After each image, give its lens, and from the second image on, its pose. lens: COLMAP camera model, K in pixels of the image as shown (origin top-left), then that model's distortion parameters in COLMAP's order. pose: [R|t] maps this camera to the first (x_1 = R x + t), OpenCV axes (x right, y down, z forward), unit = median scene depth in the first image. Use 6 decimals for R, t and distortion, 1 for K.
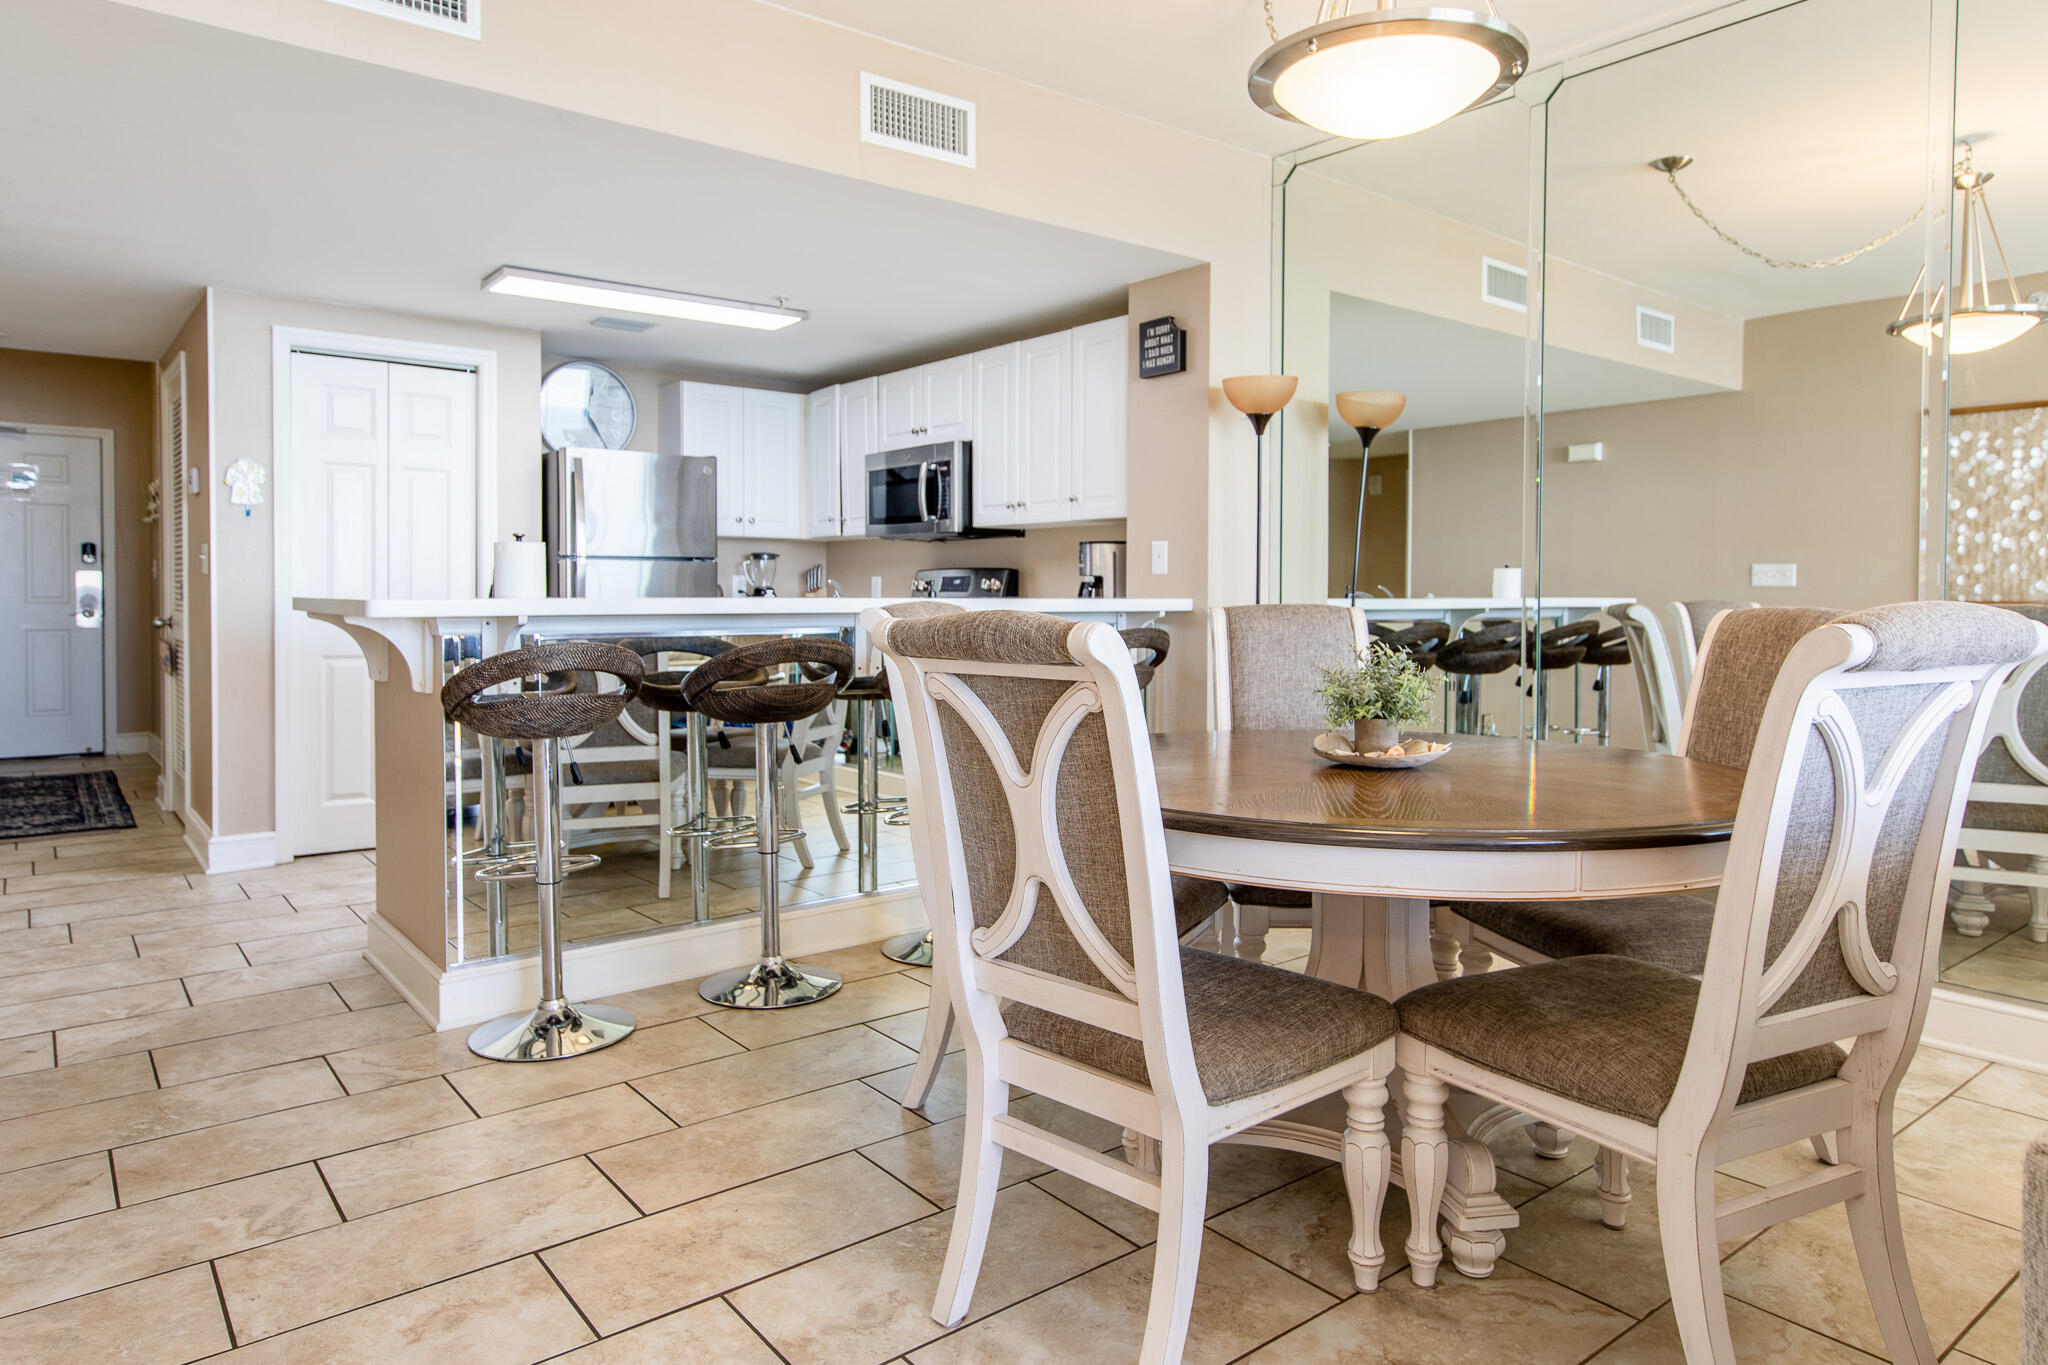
lens RADIAL K [[1272.2, 0, 1029.2], [0, 1272.2, 628.5], [0, 0, 1]] dist [-0.005303, 0.003291]
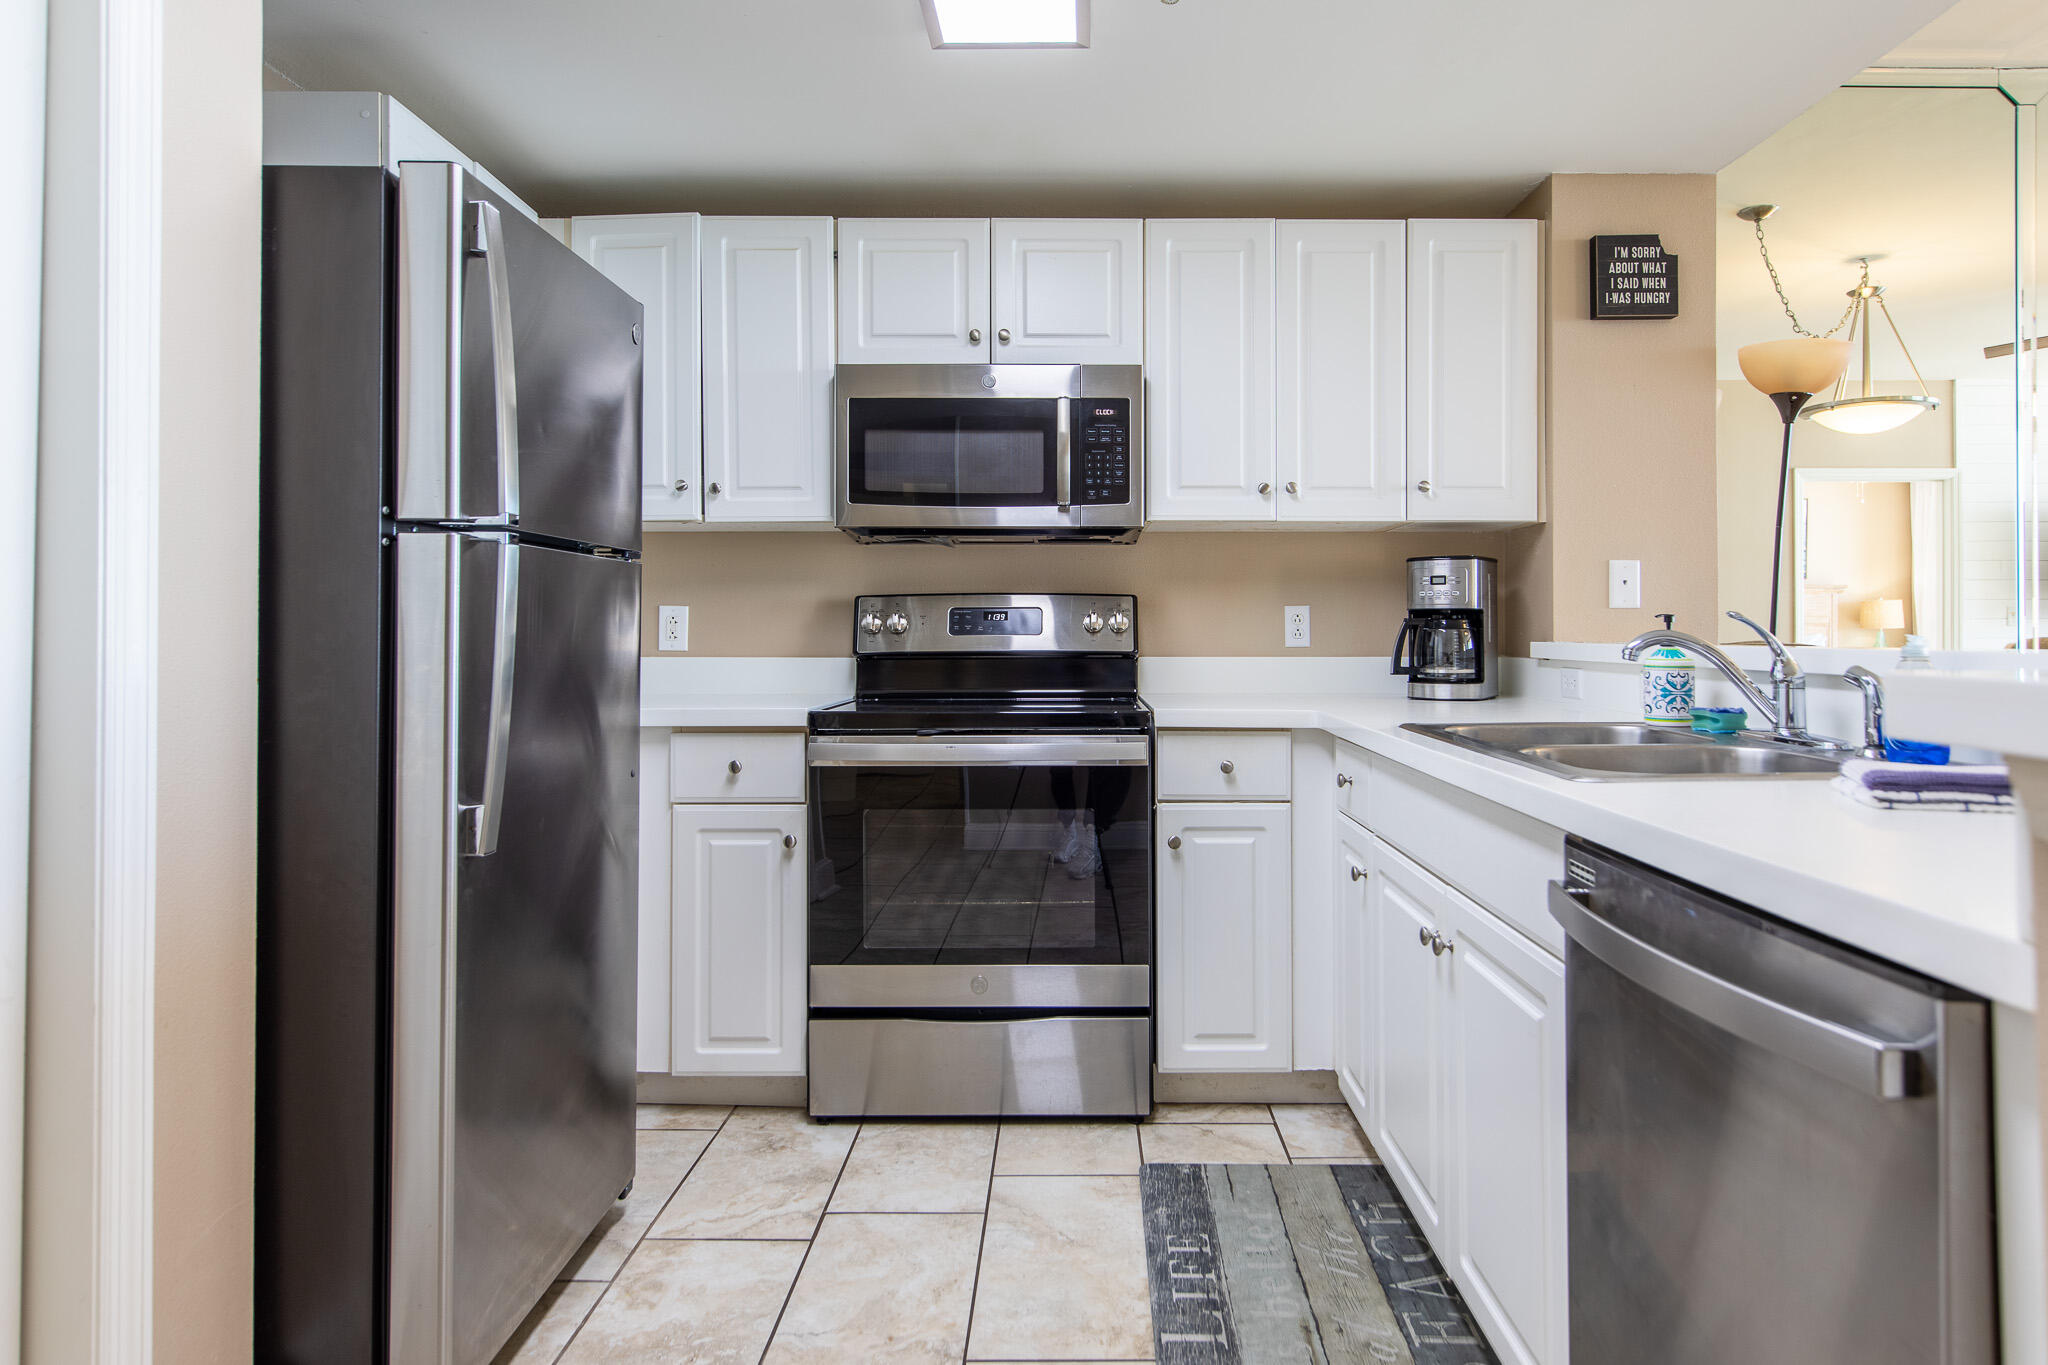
lens RADIAL K [[1197.4, 0, 1045.2], [0, 1197.4, 617.1], [0, 0, 1]] dist [0.002665, 0.005026]
pose [[0.619911, 0.005916, 0.784649, -0.495926], [0.024243, 0.999350, -0.026687, -0.023331], [-0.784297, 0.035566, 0.619365, 0.705359]]
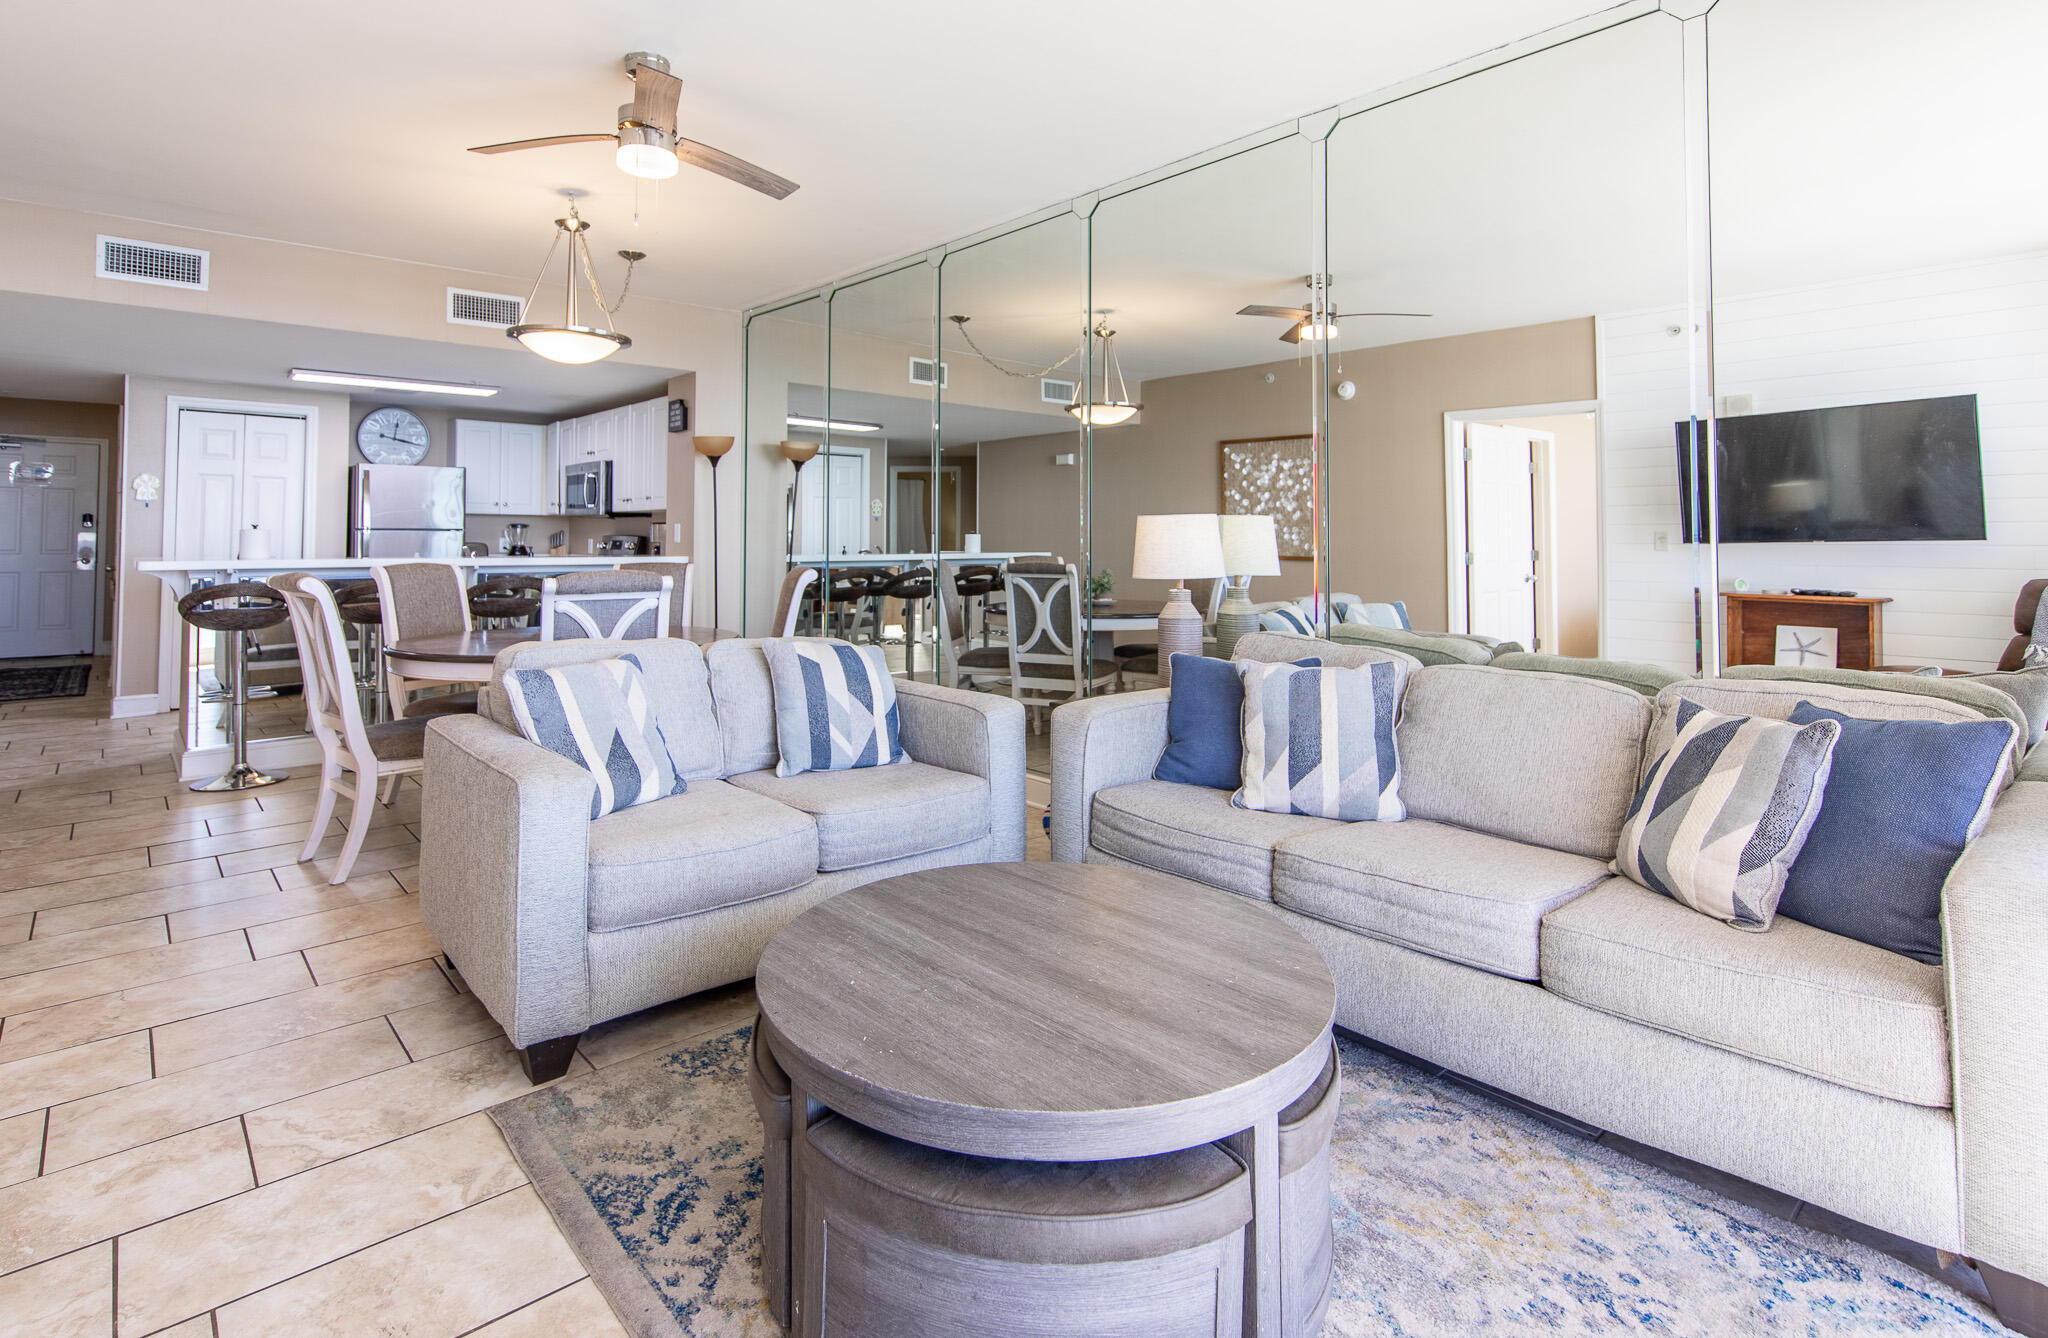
lens RADIAL K [[991.2, 0, 1000.1], [0, 991.2, 532.1], [0, 0, 1]] dist [-0.003862, 0.000018]
pose [[0.998030, 0.000827, 0.062730, 0.387975], [0.001230, 0.999463, -0.032740, -0.009382], [-0.062723, 0.032753, 0.997493, -0.341953]]
